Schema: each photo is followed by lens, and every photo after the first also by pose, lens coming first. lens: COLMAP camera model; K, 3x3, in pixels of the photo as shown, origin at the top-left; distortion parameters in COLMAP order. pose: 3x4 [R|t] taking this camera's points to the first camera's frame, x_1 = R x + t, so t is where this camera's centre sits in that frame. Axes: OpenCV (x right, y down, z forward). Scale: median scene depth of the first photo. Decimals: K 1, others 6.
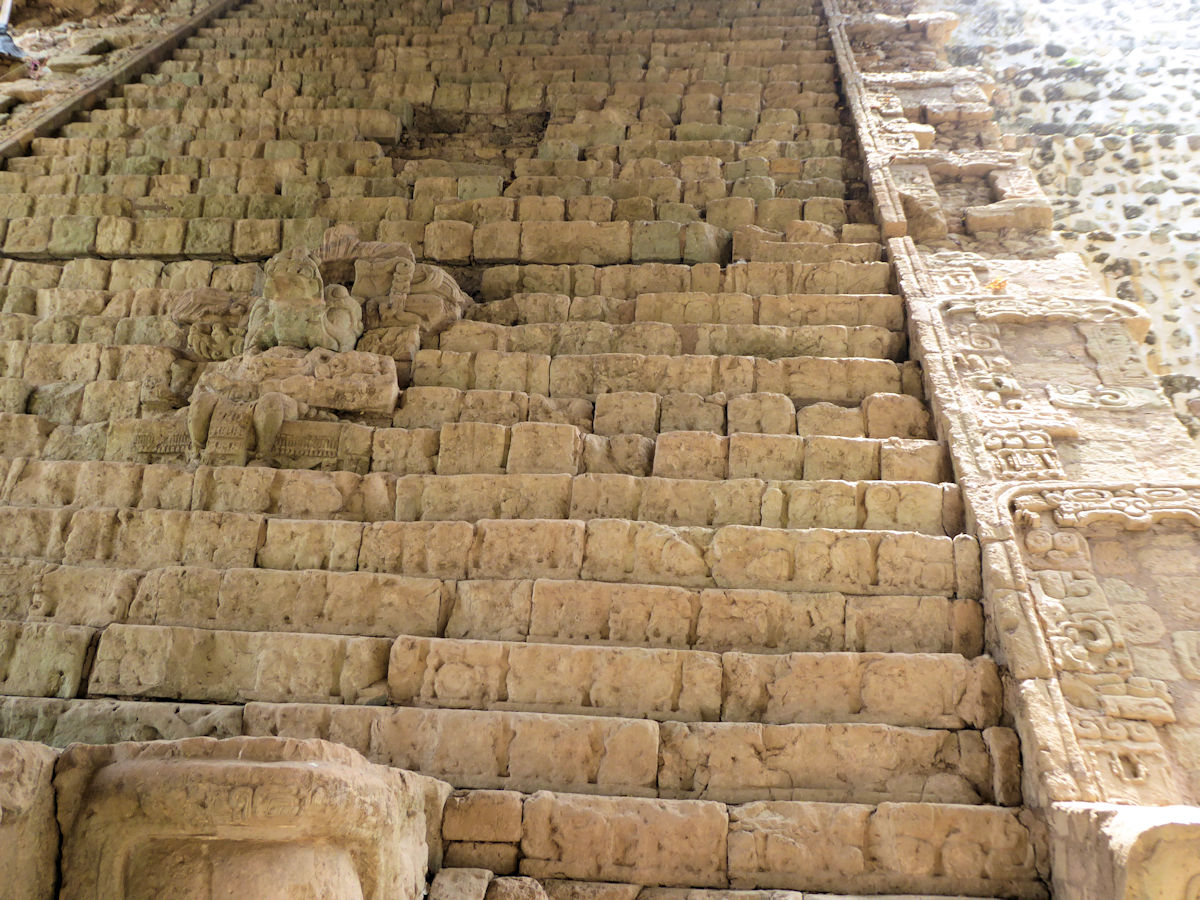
lens RADIAL K [[1223.5, 0, 600.0], [0, 1223.5, 450.0], [0, 0, 1]] dist [0.002048, 0.031019]
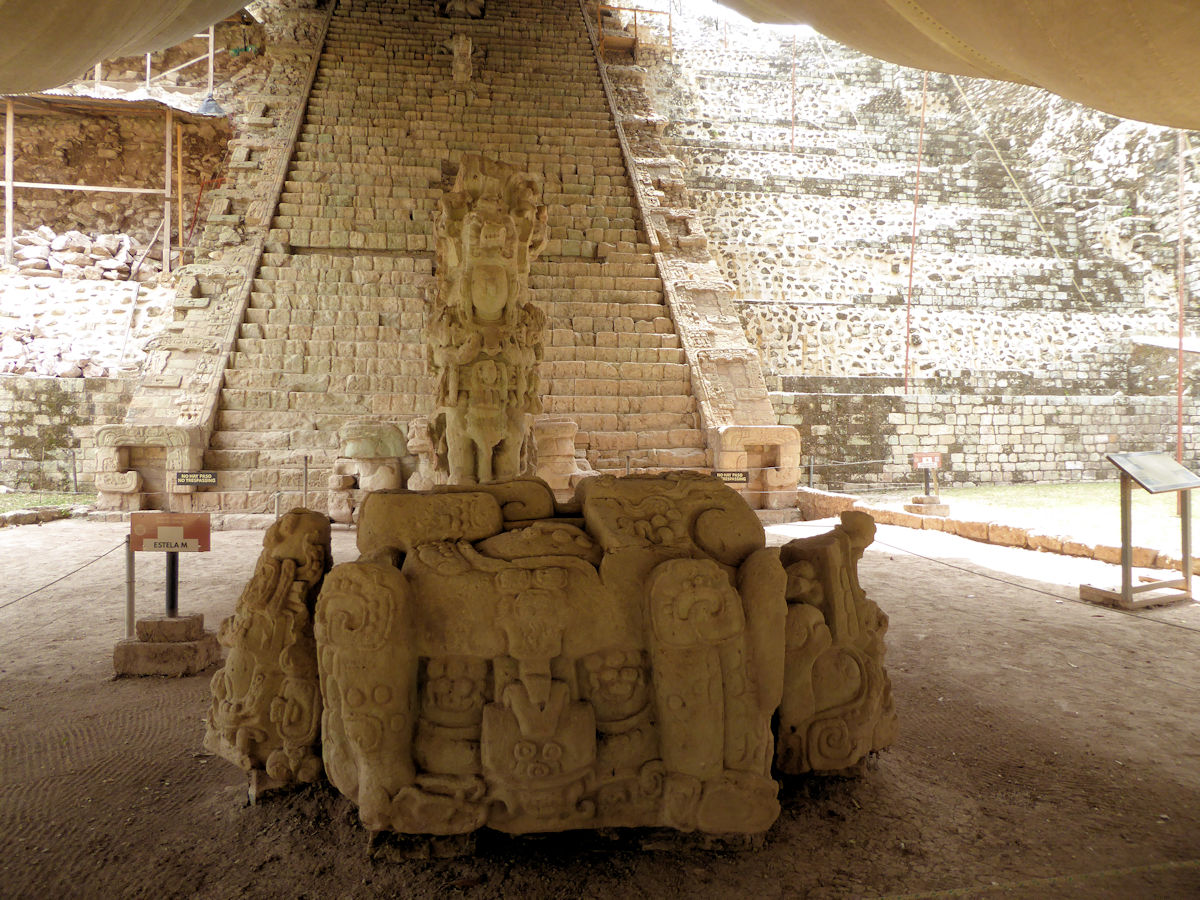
lens RADIAL K [[870.9, 0, 600.0], [0, 870.9, 450.0], [0, 0, 1]] dist [-0.004902, 0.006593]
pose [[0.966680, -0.046403, 0.251745, -0.387004], [-0.011133, 0.974881, 0.222448, -0.159521], [-0.255744, -0.217839, 0.941882, -0.908348]]
